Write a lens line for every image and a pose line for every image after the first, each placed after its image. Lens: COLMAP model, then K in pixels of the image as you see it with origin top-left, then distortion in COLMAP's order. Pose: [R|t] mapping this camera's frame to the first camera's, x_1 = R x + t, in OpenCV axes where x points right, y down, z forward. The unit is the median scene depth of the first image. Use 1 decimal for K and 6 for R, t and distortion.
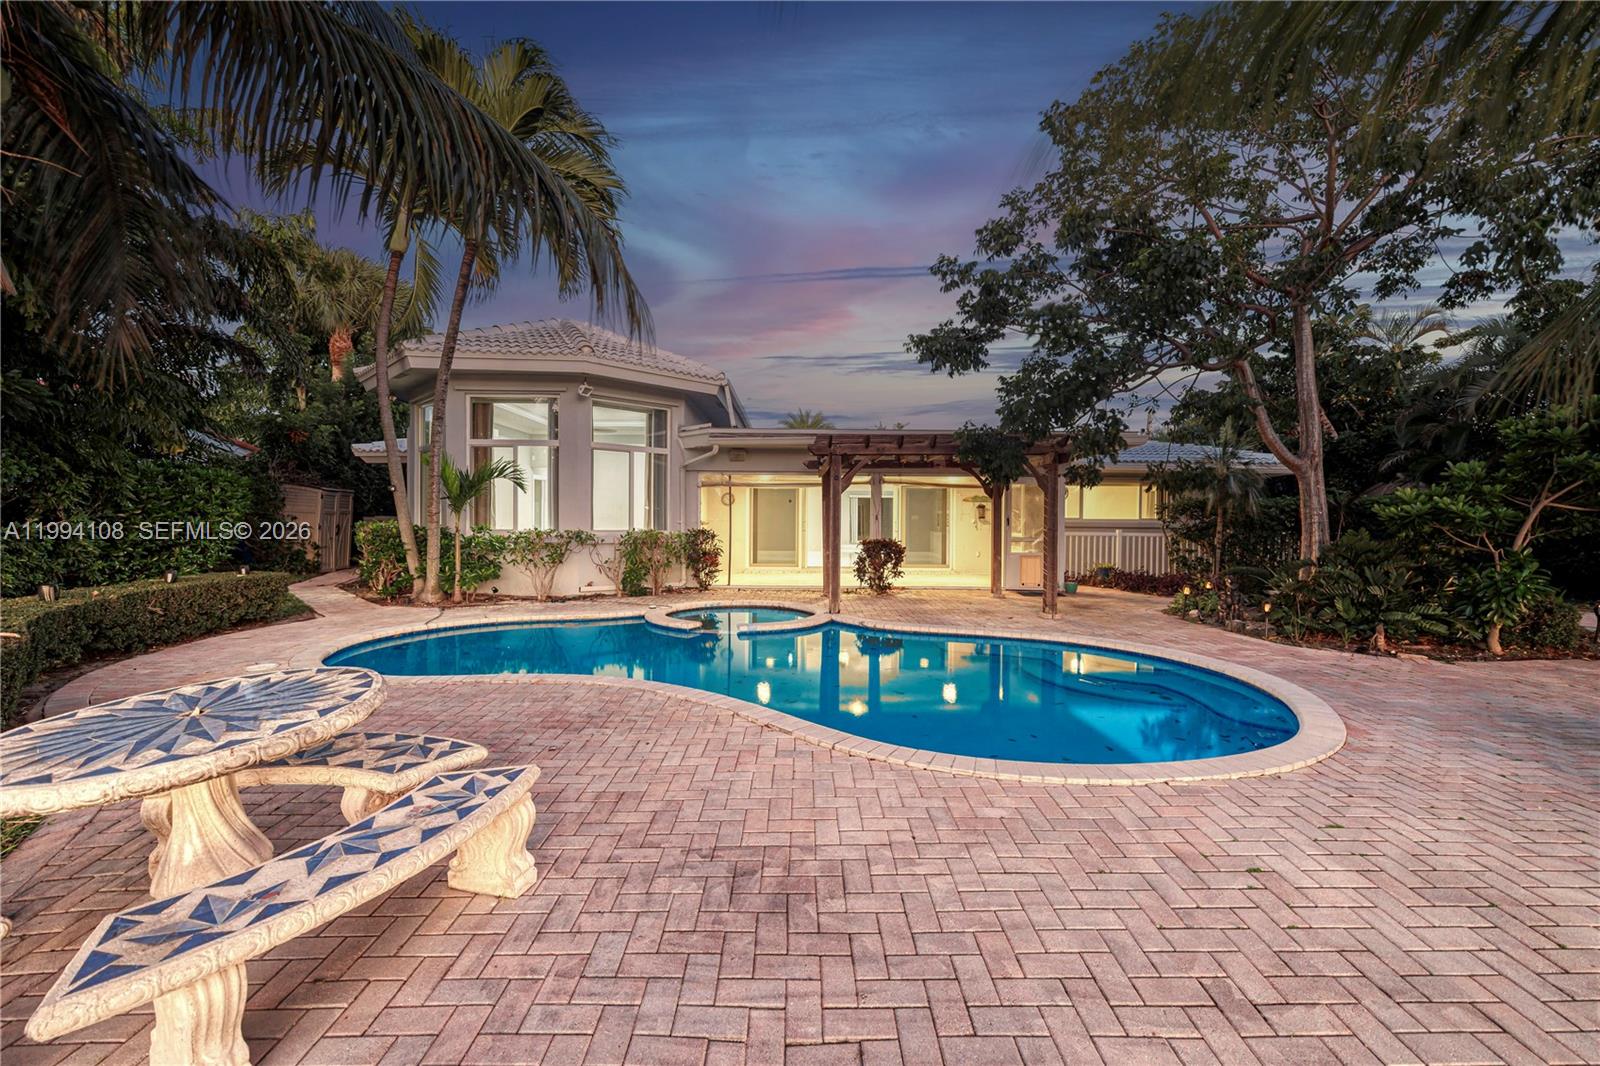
lens RADIAL K [[659.1, 0, 803.6], [0, 659.1, 526.4], [0, 0, 1]] dist [0.001798, -0.000005]
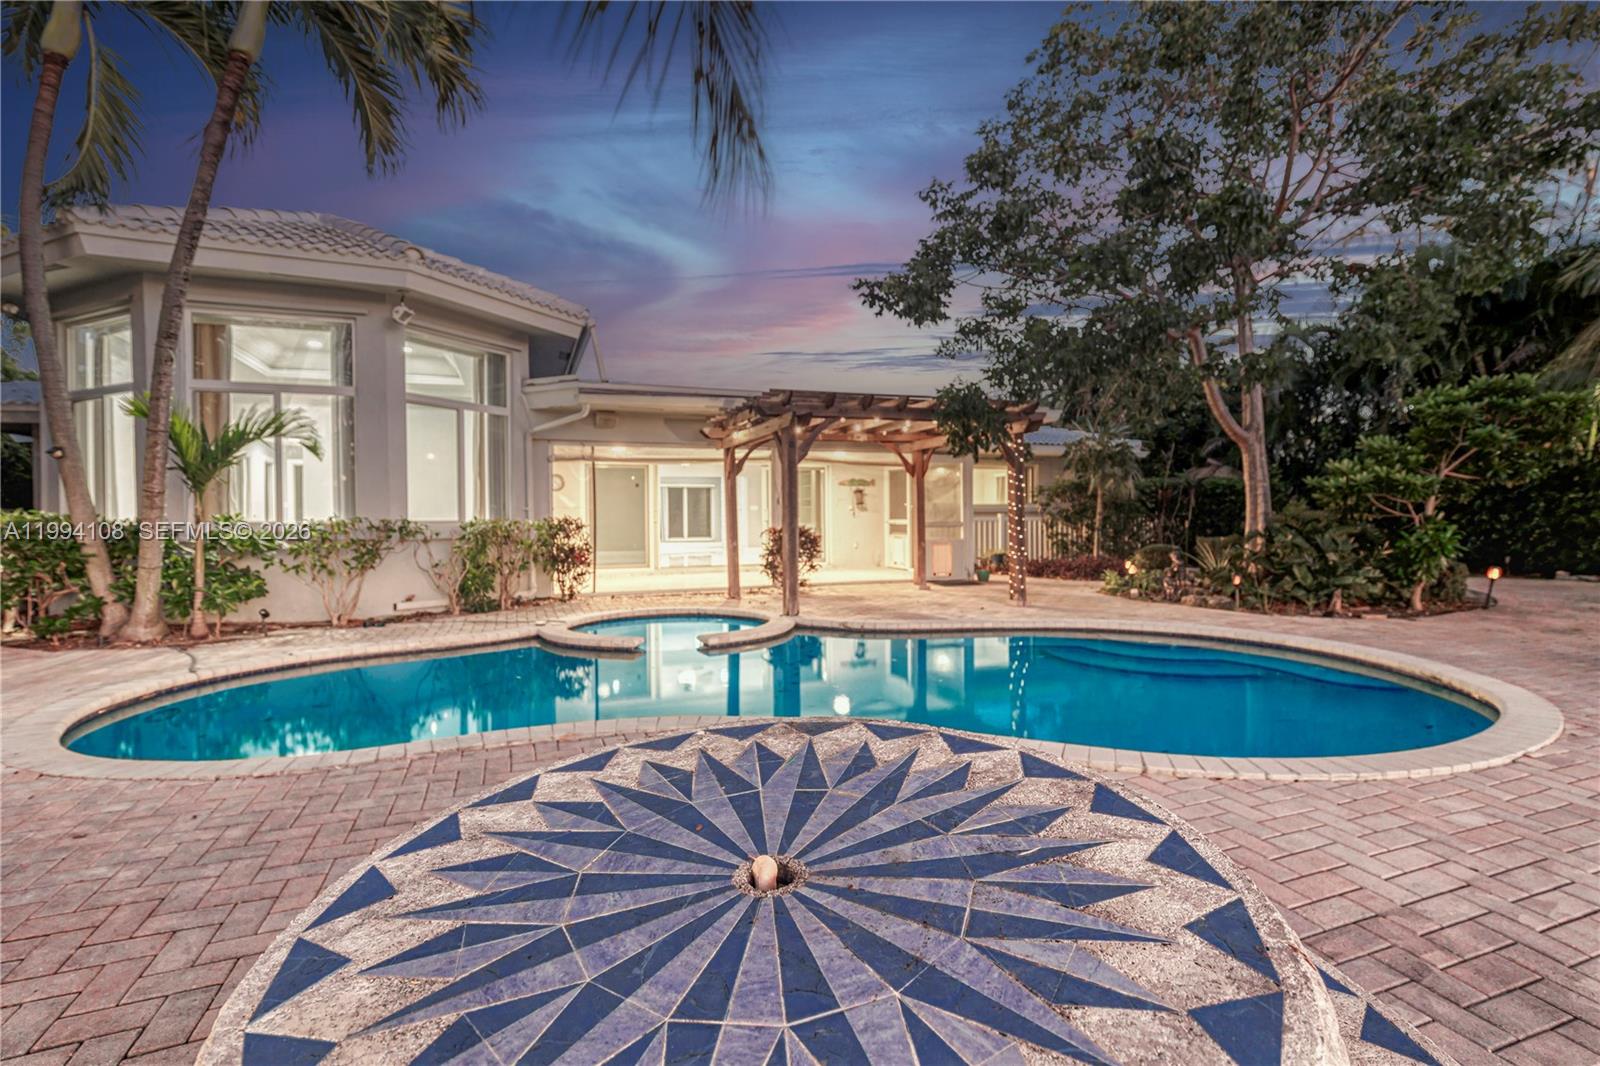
lens RADIAL K [[748.6, 0, 809.2], [0, 748.6, 522.8], [0, 0, 1]] dist [-0.000957, -0.000244]
pose [[0.935558, -0.019010, 0.352662, -0.234546], [0.021285, 0.999770, -0.002575, 0.021715], [-0.352532, 0.009916, 0.935747, 0.139398]]
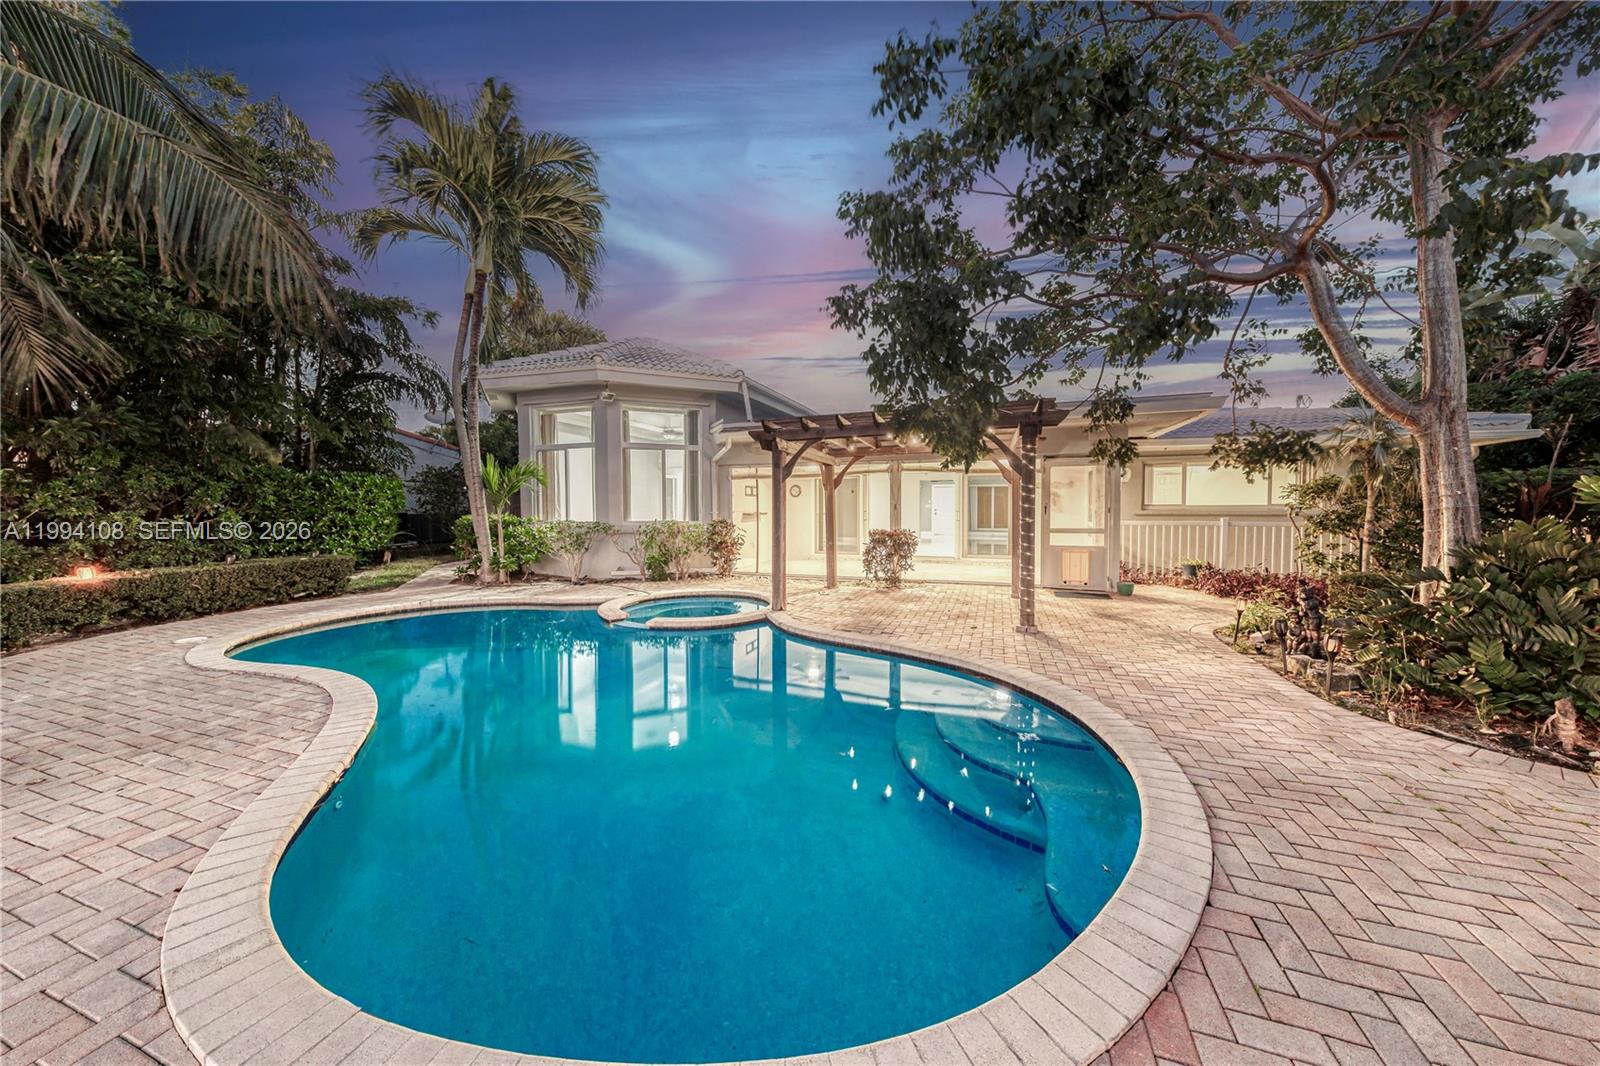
lens RADIAL K [[538.0, 0, 804.2], [0, 538.0, 528.3], [0, 0, 1]] dist [0.001124, -0.000033]
pose [[0.935609, 0.001665, -0.353035, 0.333701], [0.008110, 0.999624, 0.026209, -0.004057], [0.352945, -0.027385, 0.935243, 0.281715]]
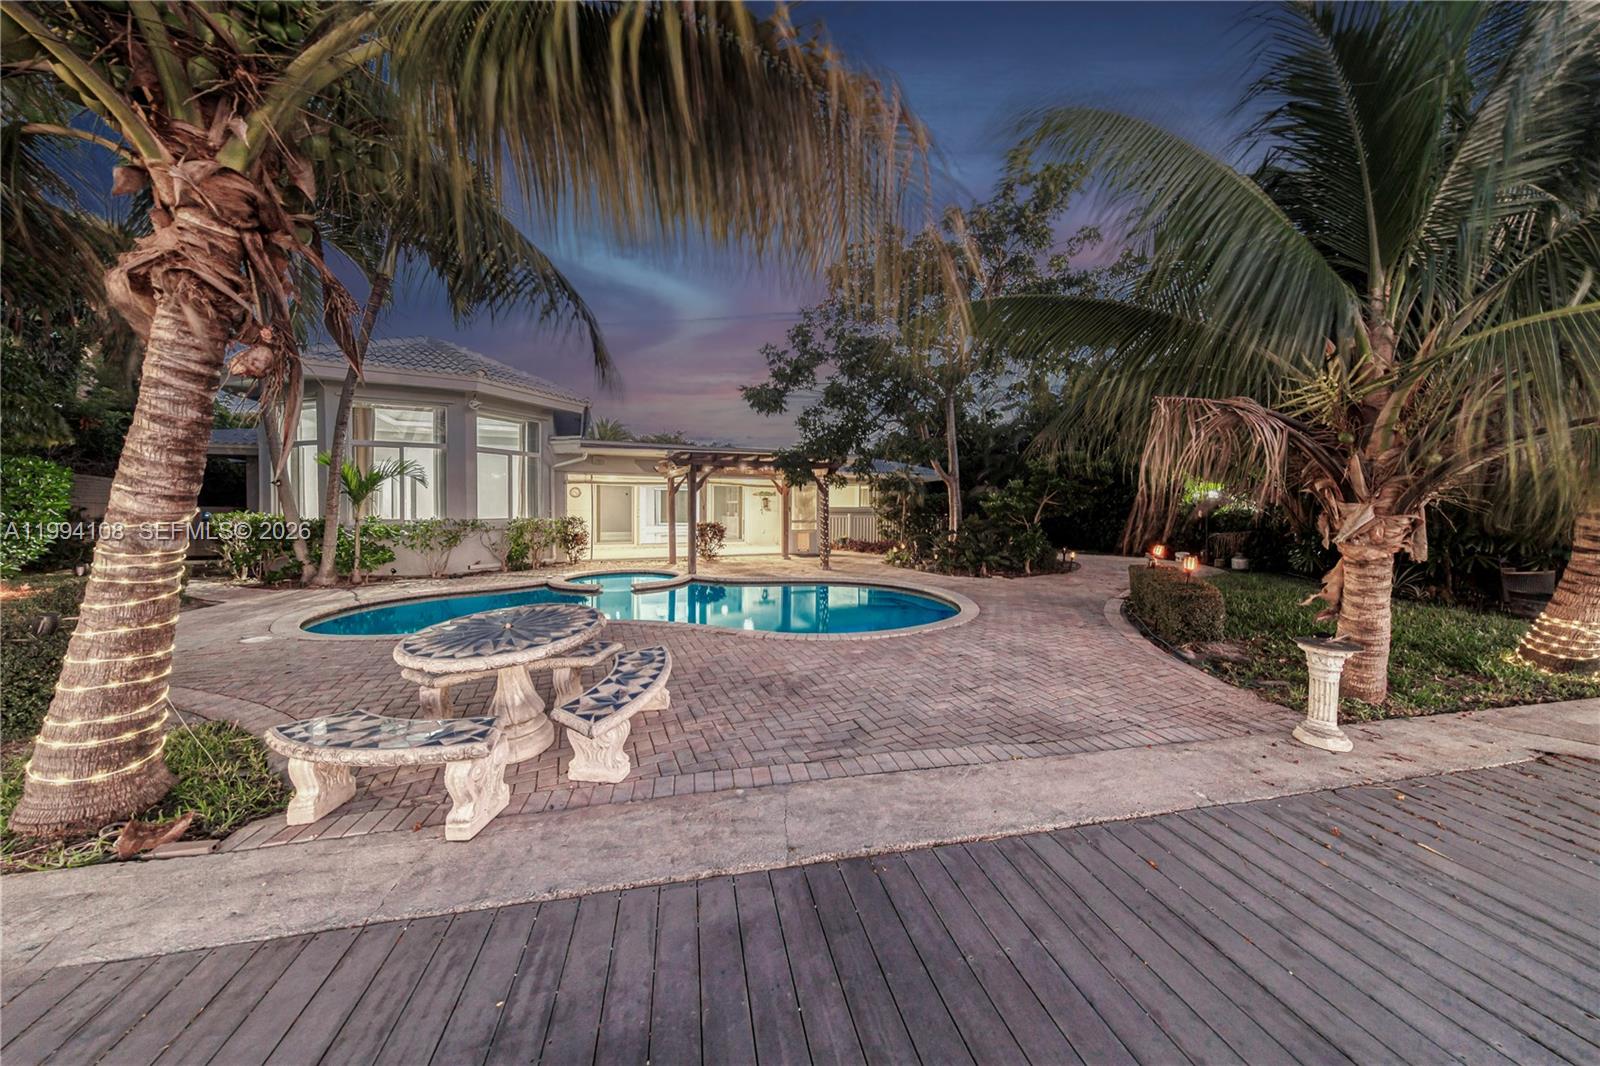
lens RADIAL K [[516.7, 0, 813.4], [0, 516.7, 512.4], [0, 0, 1]] dist [-0.000312, -0.000041]
pose [[0.912682, -0.007673, 0.408599, -0.164850], [0.005971, 0.999967, 0.005441, -0.008622], [-0.408627, -0.002526, 0.912698, -0.148315]]
